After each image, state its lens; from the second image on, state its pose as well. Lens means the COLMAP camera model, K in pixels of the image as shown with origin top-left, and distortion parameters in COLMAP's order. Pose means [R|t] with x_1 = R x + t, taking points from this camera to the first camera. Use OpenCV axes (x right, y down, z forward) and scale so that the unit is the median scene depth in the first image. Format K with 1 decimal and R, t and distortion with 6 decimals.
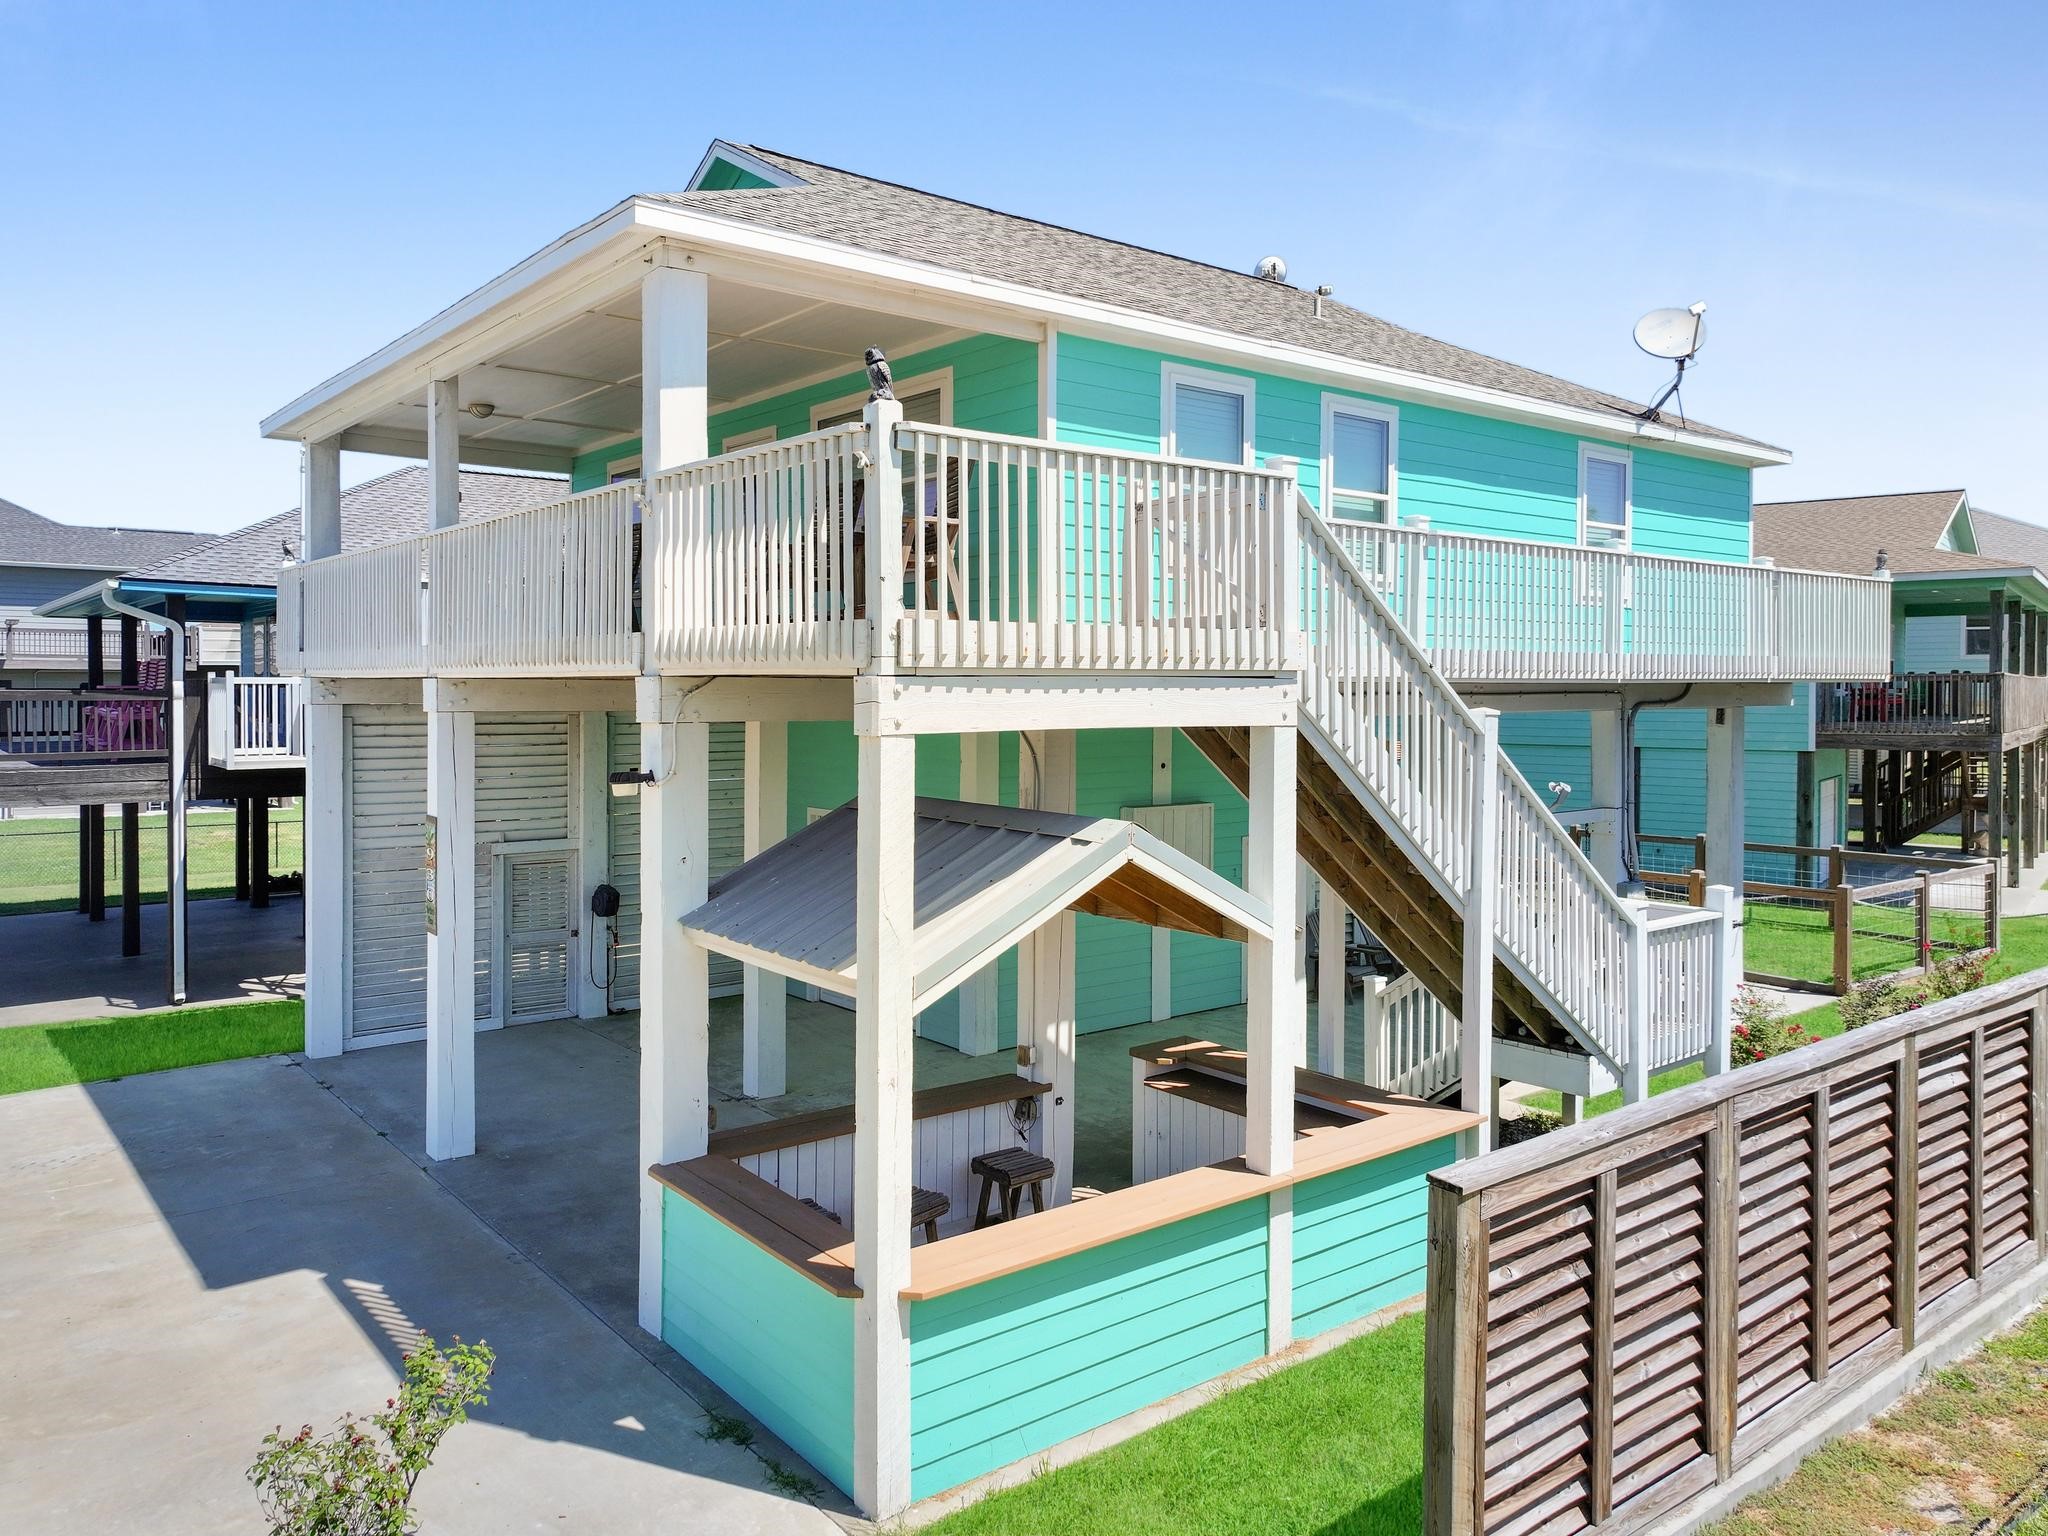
lens RADIAL K [[1479.4, 0, 1020.8], [0, 1479.4, 690.6], [0, 0, 1]] dist [-0.002153, -0.001826]
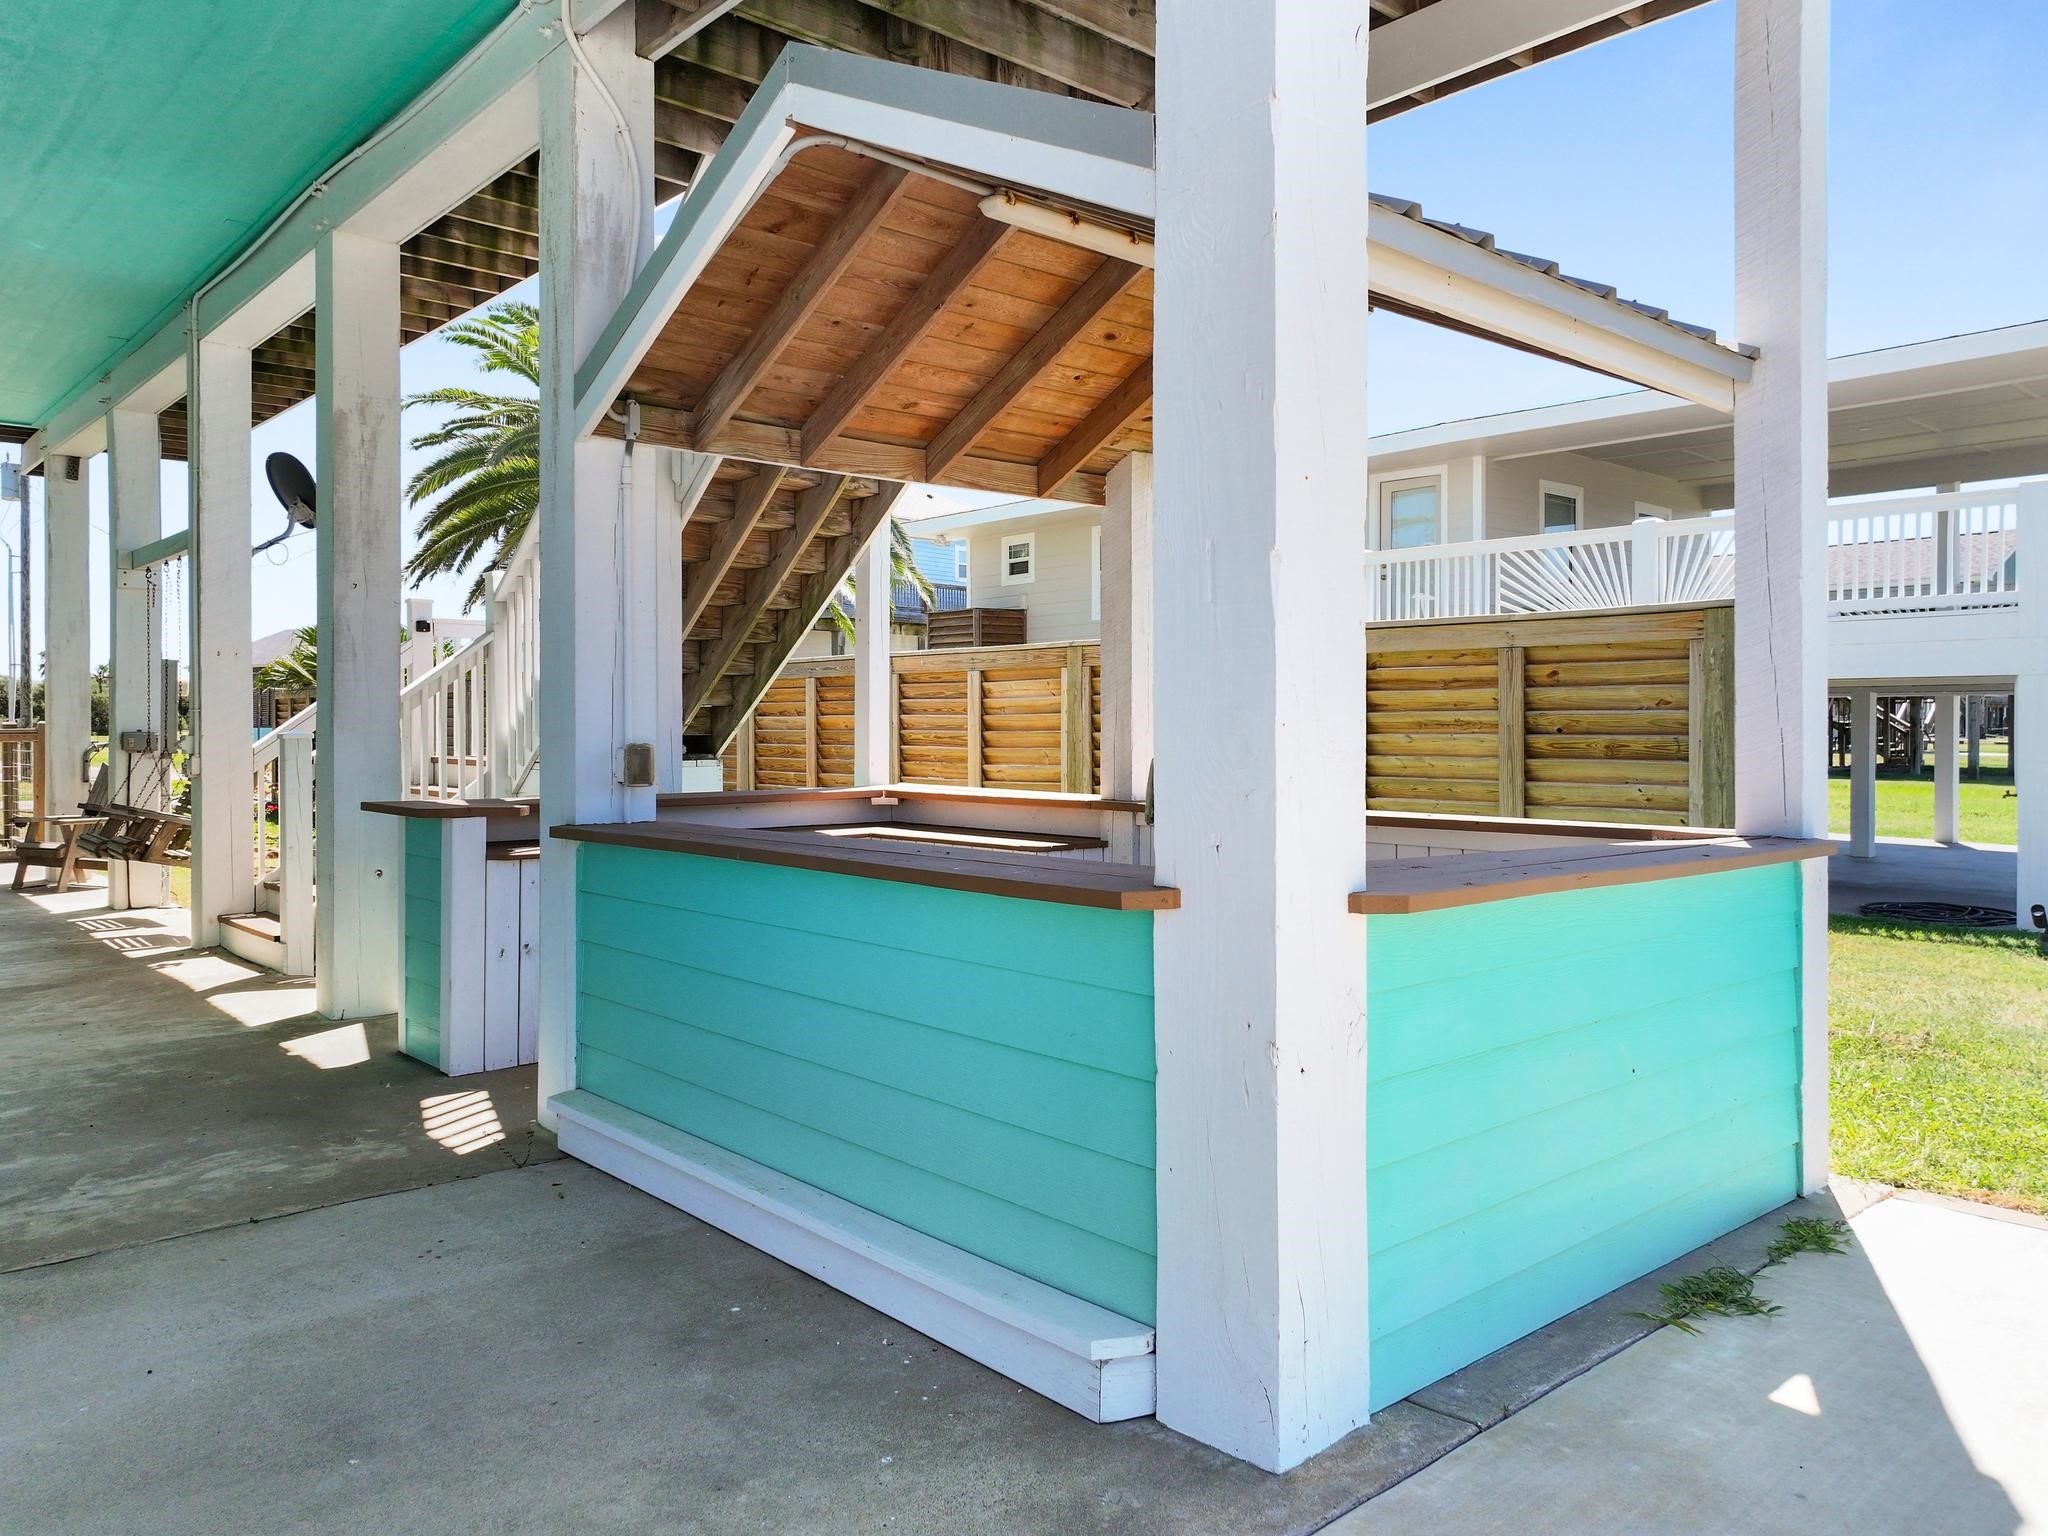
lens RADIAL K [[1468.1, 0, 1025.4], [0, 1468.1, 719.7], [0, 0, 1]] dist [0.003532, 0.000704]
pose [[-0.057288, -0.000482, 0.998358, -0.411908], [0.003507, 0.999994, 0.000684, 0.204970], [-0.998352, 0.003540, -0.057286, 0.796406]]
